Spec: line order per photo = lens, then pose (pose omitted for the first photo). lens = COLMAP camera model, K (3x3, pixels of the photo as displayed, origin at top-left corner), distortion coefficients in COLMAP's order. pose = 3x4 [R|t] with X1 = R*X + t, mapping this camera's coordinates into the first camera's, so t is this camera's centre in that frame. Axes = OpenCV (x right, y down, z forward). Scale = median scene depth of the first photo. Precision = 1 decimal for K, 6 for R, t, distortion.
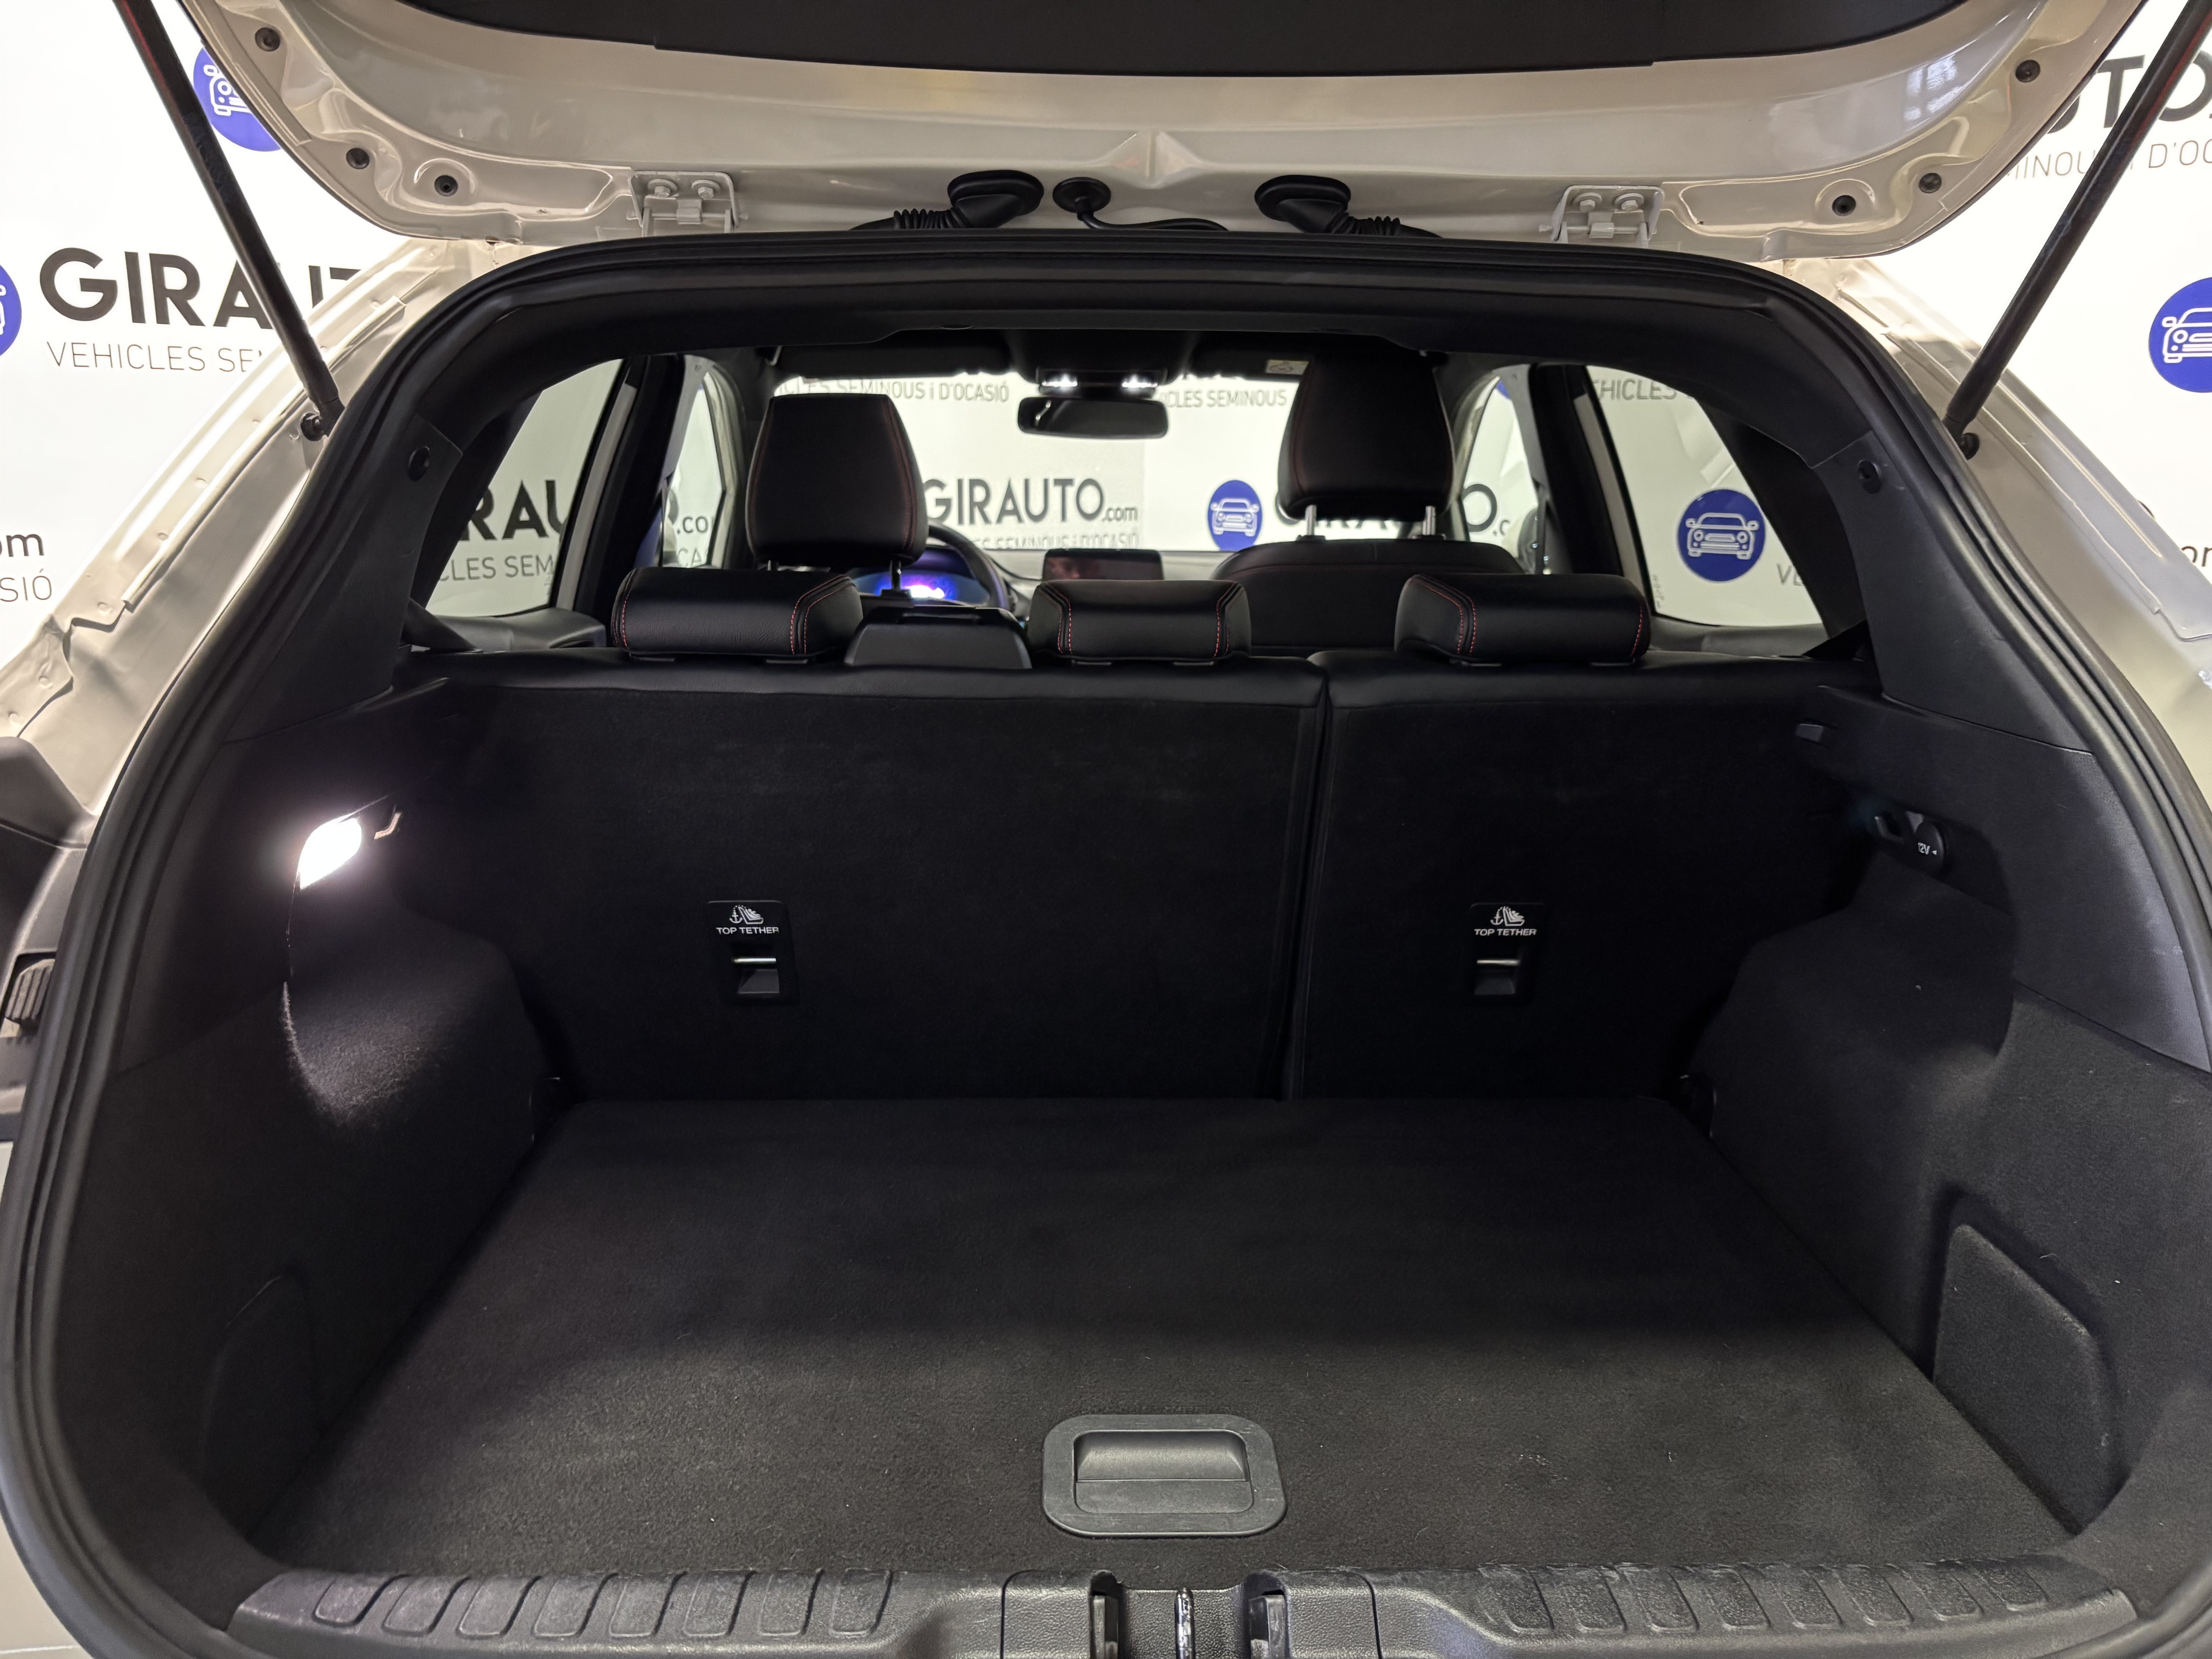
lens RADIAL K [[1669.9, 0, 1104.7], [0, 1669.9, 823.9], [0, 0, 1]] dist [0.006853, -0.010635]
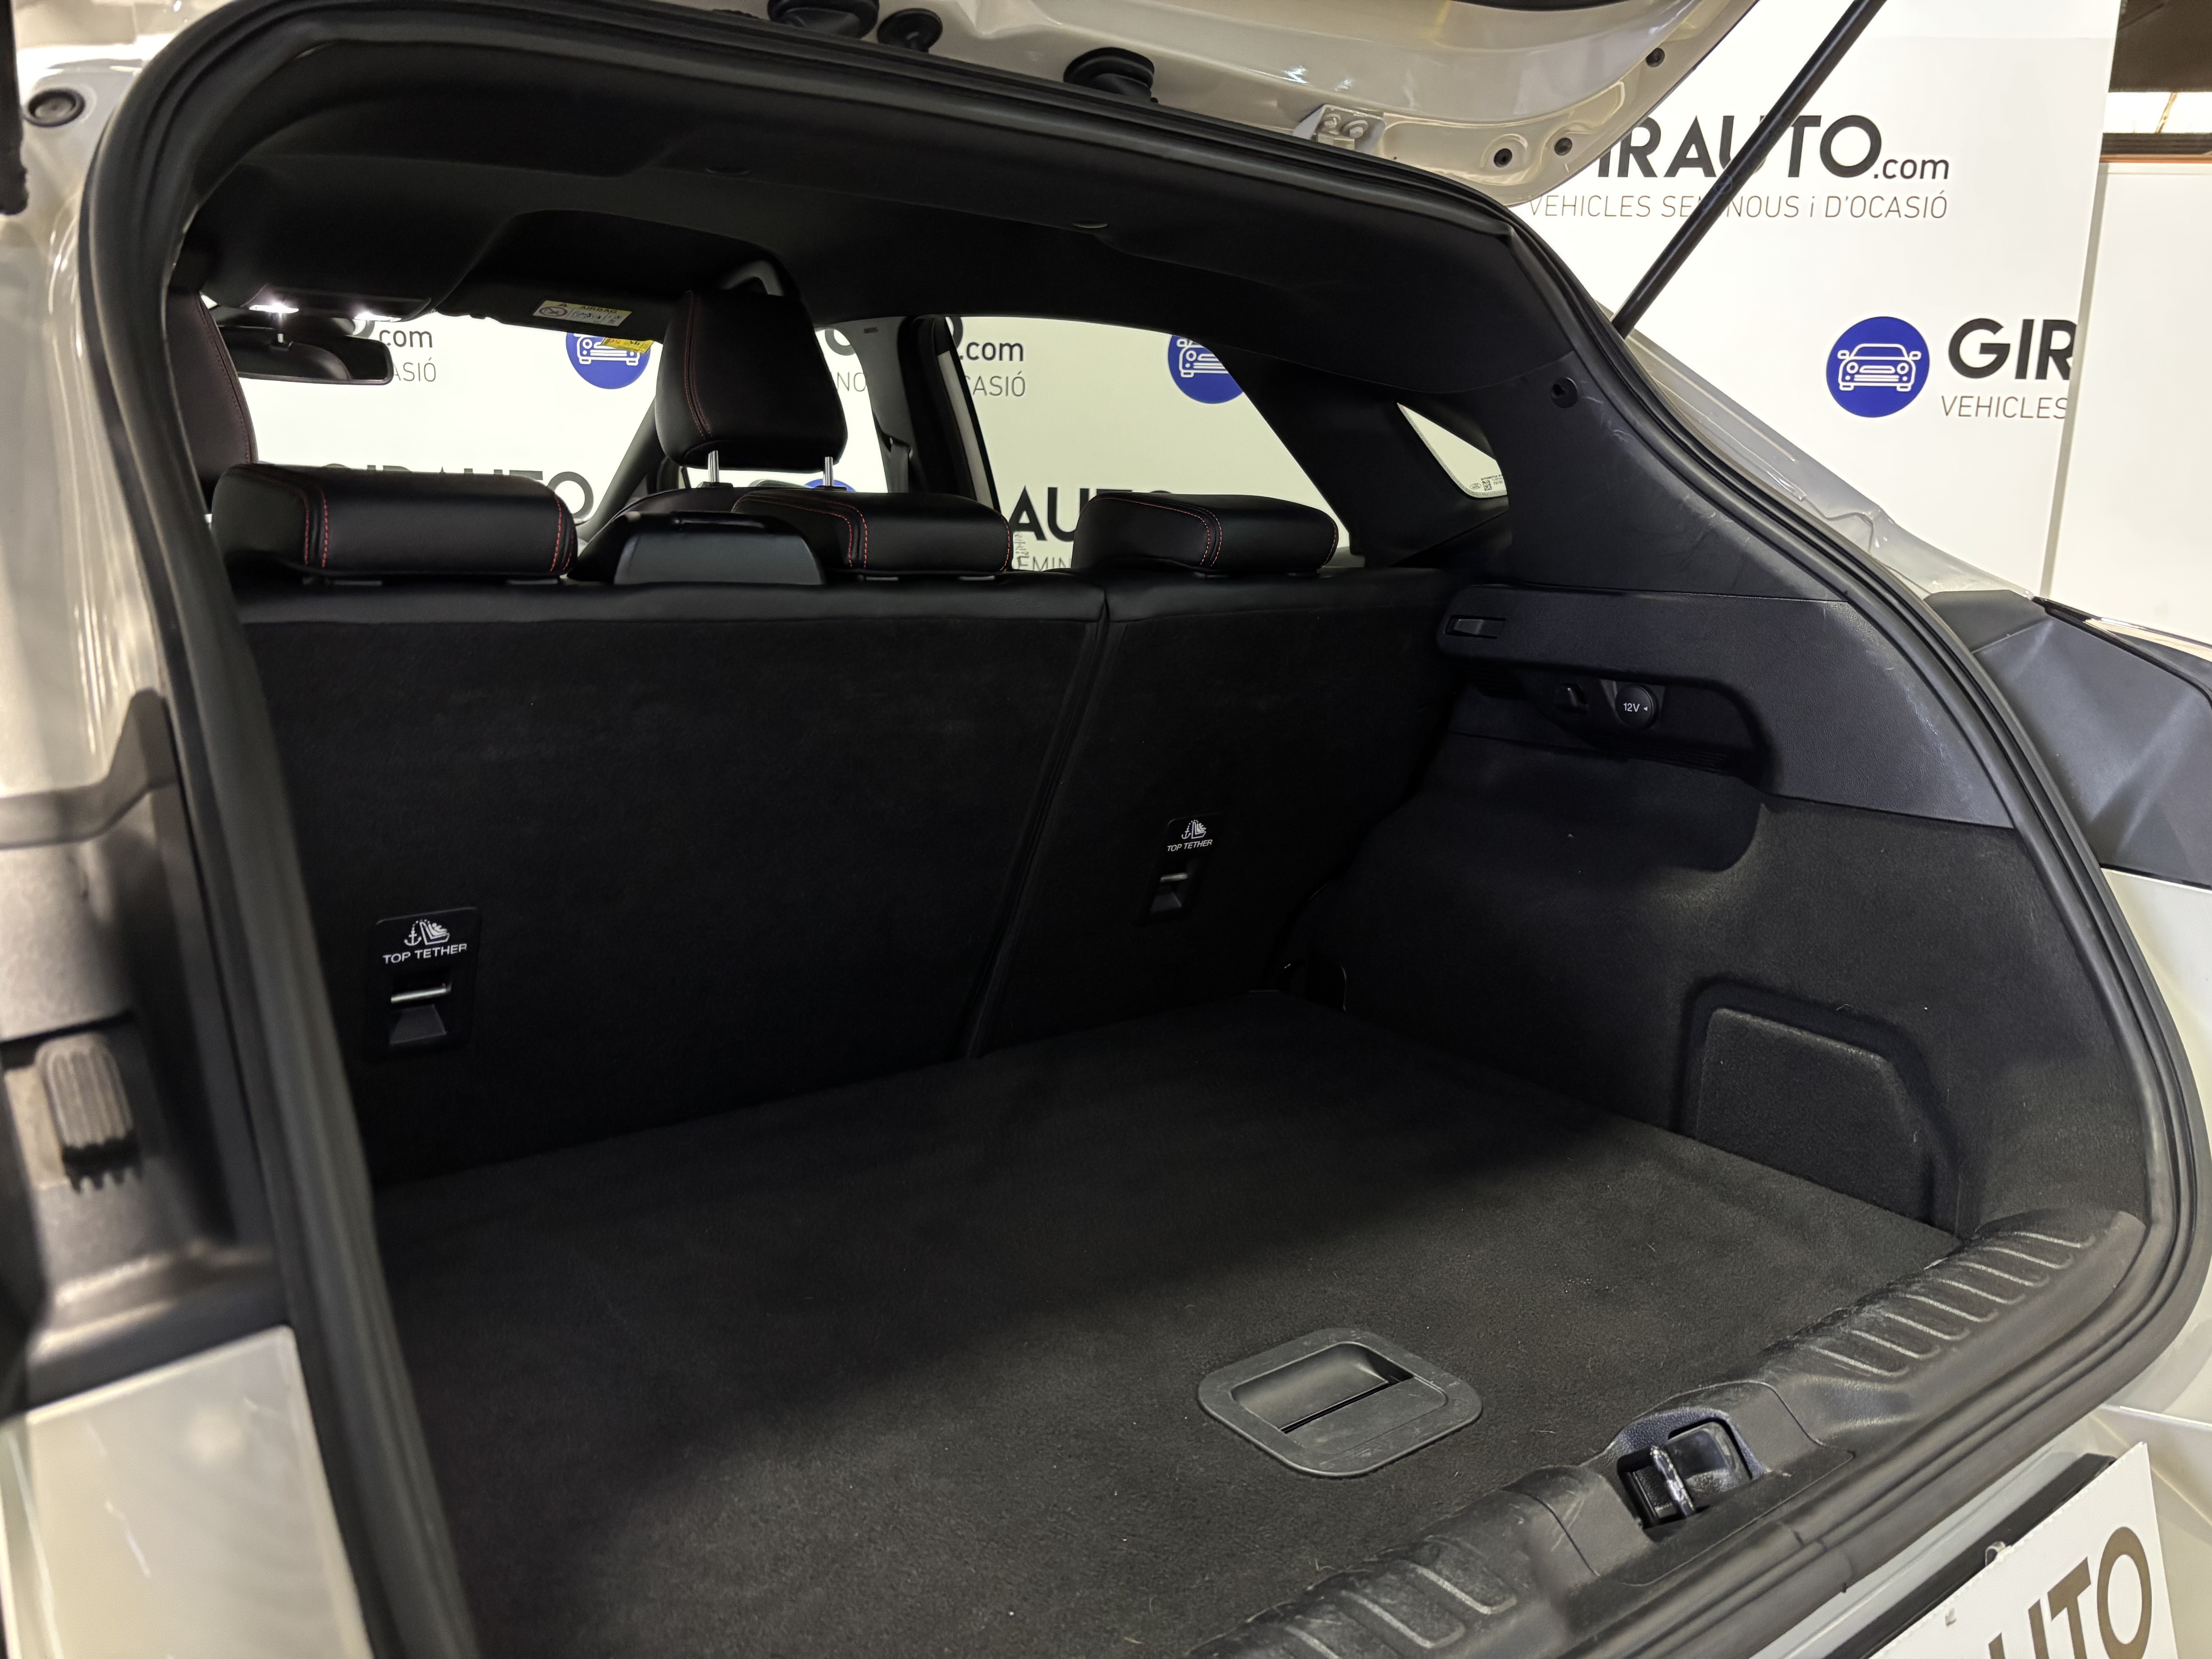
lens RADIAL K [[1669.9, 0, 1106.7], [0, 1669.9, 835.9], [0, 0, 1]] dist [0.006853, -0.010635]
pose [[0.798209, -0.106619, 0.592870, -0.449369], [0.109335, 0.993507, 0.031466, 0.023206], [-0.592376, 0.039705, 0.804683, 0.232308]]
